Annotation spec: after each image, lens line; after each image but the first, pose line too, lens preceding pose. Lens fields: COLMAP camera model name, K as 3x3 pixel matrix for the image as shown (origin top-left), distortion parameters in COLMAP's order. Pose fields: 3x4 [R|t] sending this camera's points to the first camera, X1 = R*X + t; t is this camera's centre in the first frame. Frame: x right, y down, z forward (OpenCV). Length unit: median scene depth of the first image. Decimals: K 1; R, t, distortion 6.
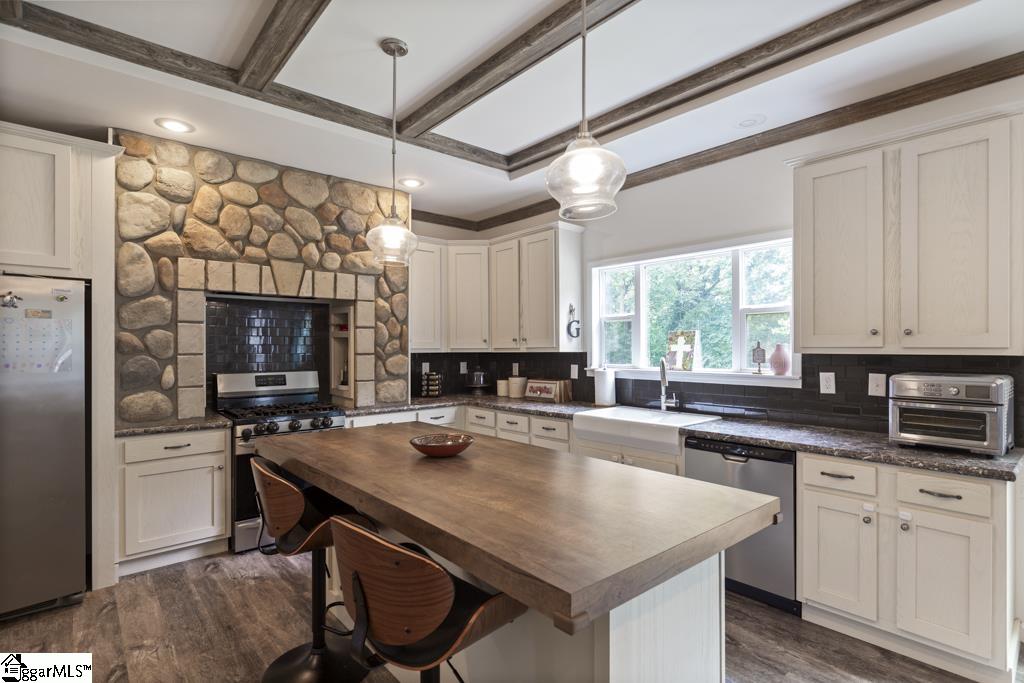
lens RADIAL K [[513.2, 0, 526.4], [0, 513.2, 345.3], [0, 0, 1]] dist [0.004348, 0.000524]
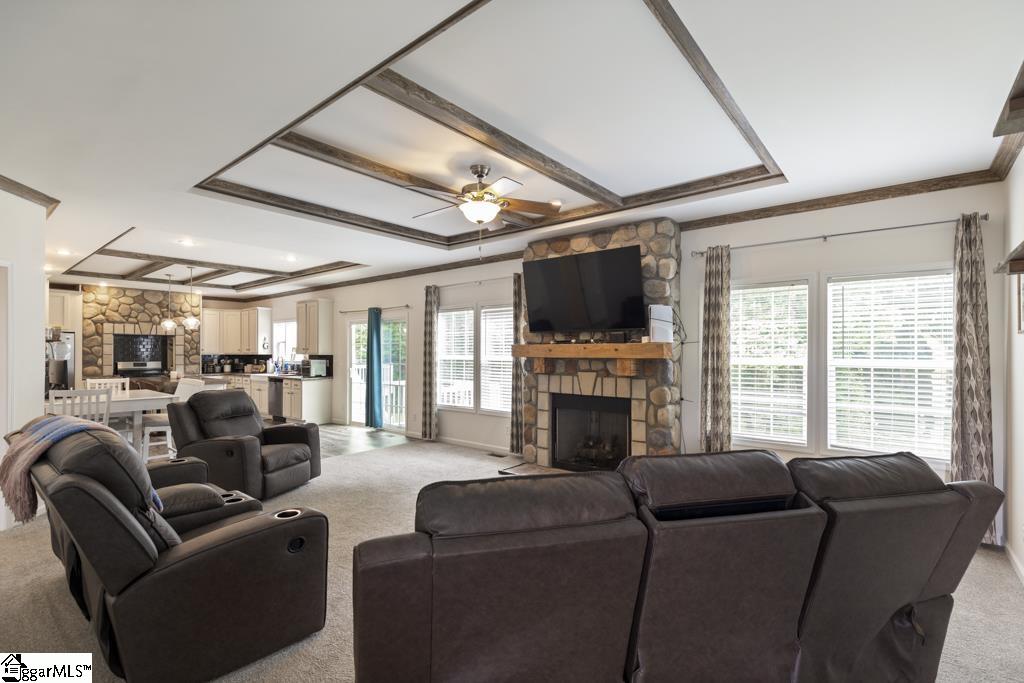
lens RADIAL K [[470.3, 0, 518.2], [0, 470.3, 350.2], [0, 0, 1]] dist [0.011478, -0.000155]
pose [[0.987545, 0.003325, 0.157300, 1.255487], [-0.002982, 0.999993, -0.002418, -0.009428], [-0.157307, 0.001919, 0.987548, -2.073245]]
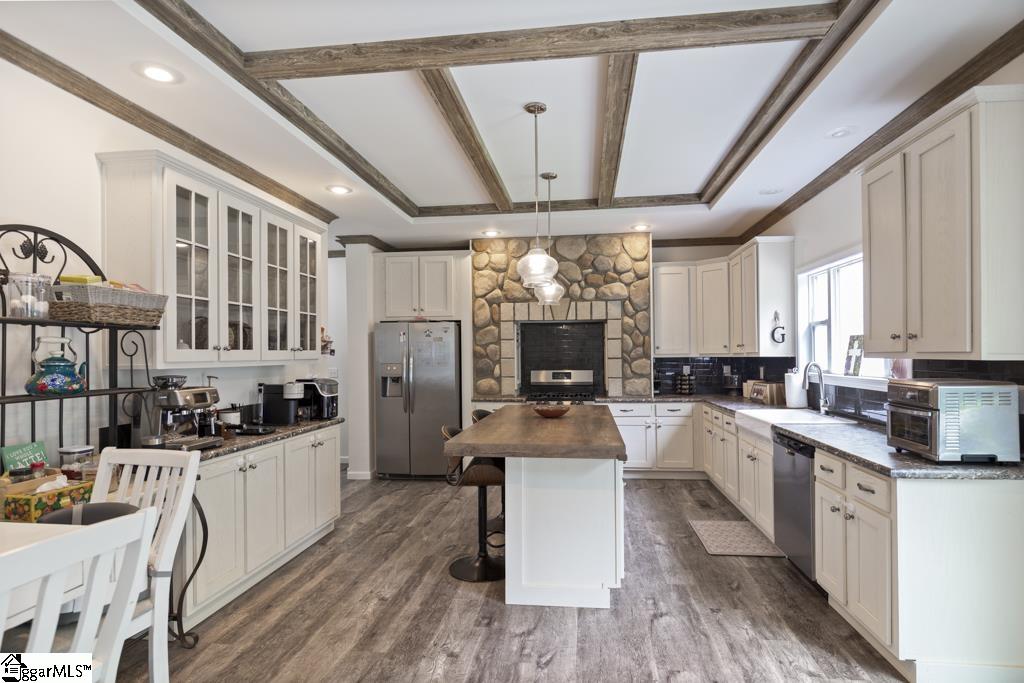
lens RADIAL K [[542.4, 0, 515.4], [0, 542.4, 351.4], [0, 0, 1]] dist [0.016796, -0.000038]
pose [[0.660497, -0.008580, -0.750779, 0.706960], [0.010322, 0.999944, -0.002346, -0.000998], [0.750758, -0.006200, 0.660549, -0.181279]]
